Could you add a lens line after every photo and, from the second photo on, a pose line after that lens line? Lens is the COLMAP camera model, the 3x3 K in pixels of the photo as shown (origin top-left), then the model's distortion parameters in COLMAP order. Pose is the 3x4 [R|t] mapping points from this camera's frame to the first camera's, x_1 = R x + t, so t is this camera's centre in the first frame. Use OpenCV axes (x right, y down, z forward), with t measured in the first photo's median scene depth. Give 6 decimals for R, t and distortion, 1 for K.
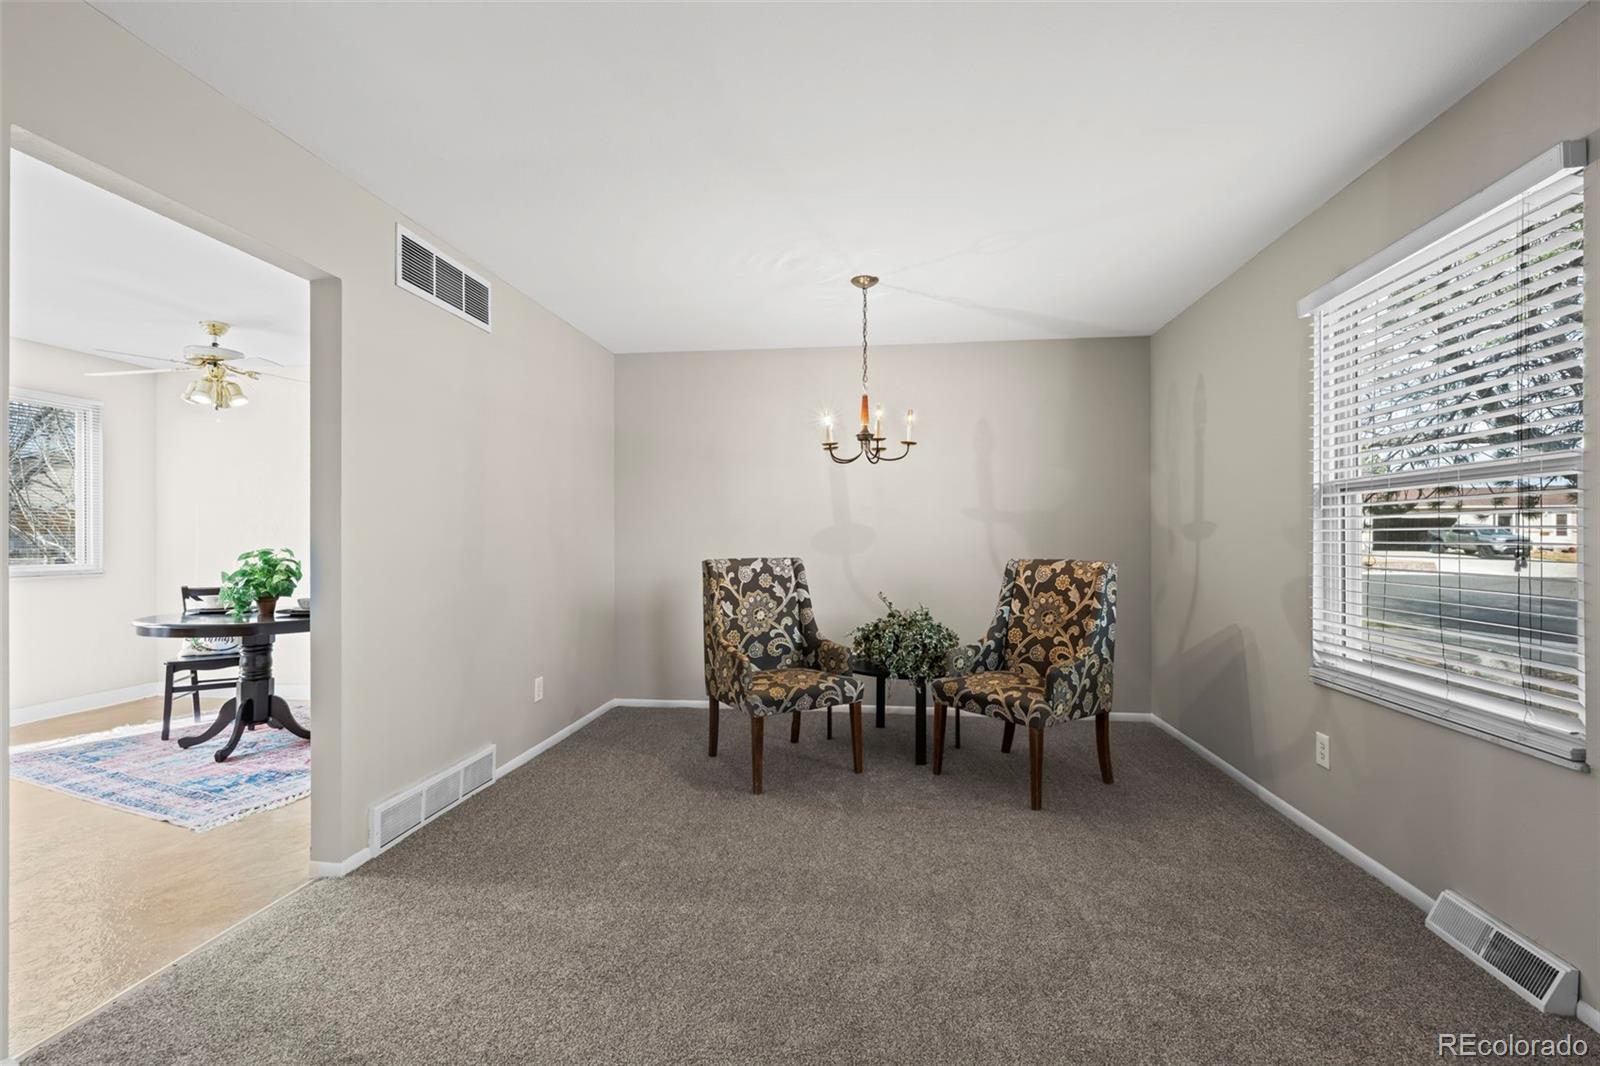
lens RADIAL K [[708.5, 0, 800.0], [0, 708.5, 533.0], [0, 0, 1]] dist [0.000392, 0.000148]
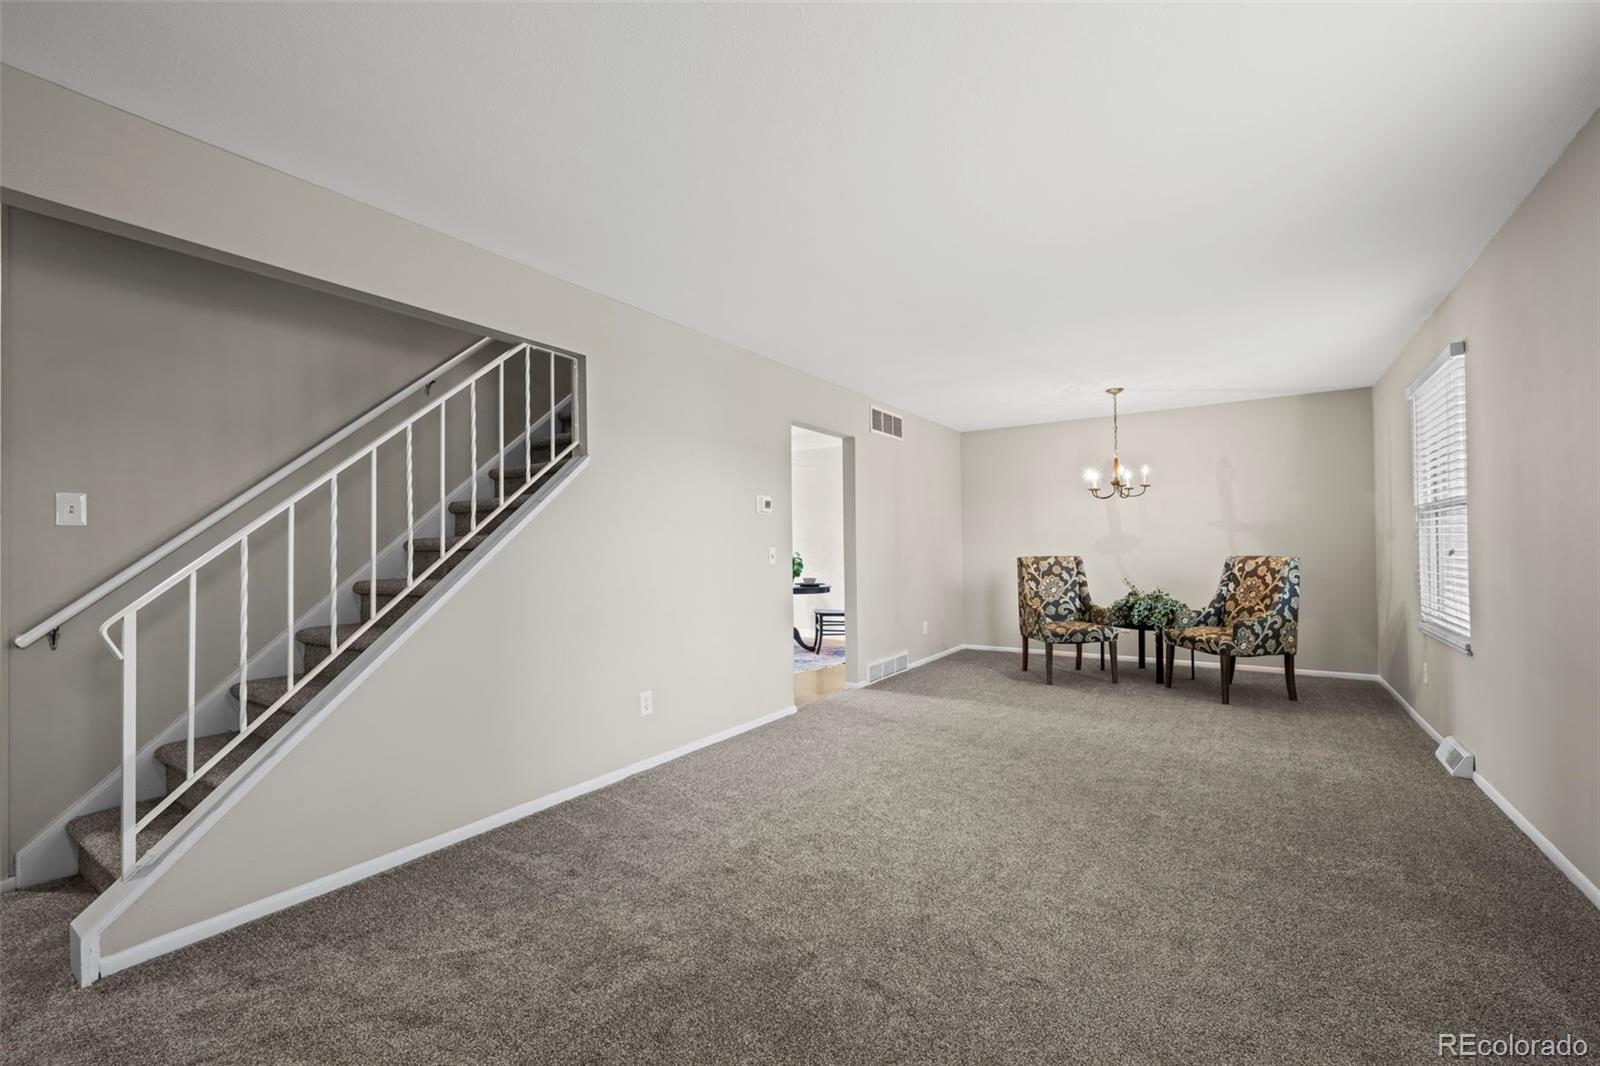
lens RADIAL K [[639.0, 0, 809.4], [0, 639.0, 546.0], [0, 0, 1]] dist [0.000433, 0.000124]
pose [[0.894431, -0.011438, -0.447059, 0.111436], [0.014420, 0.999891, 0.003268, -0.001919], [0.446973, -0.009370, 0.894498, -0.652910]]
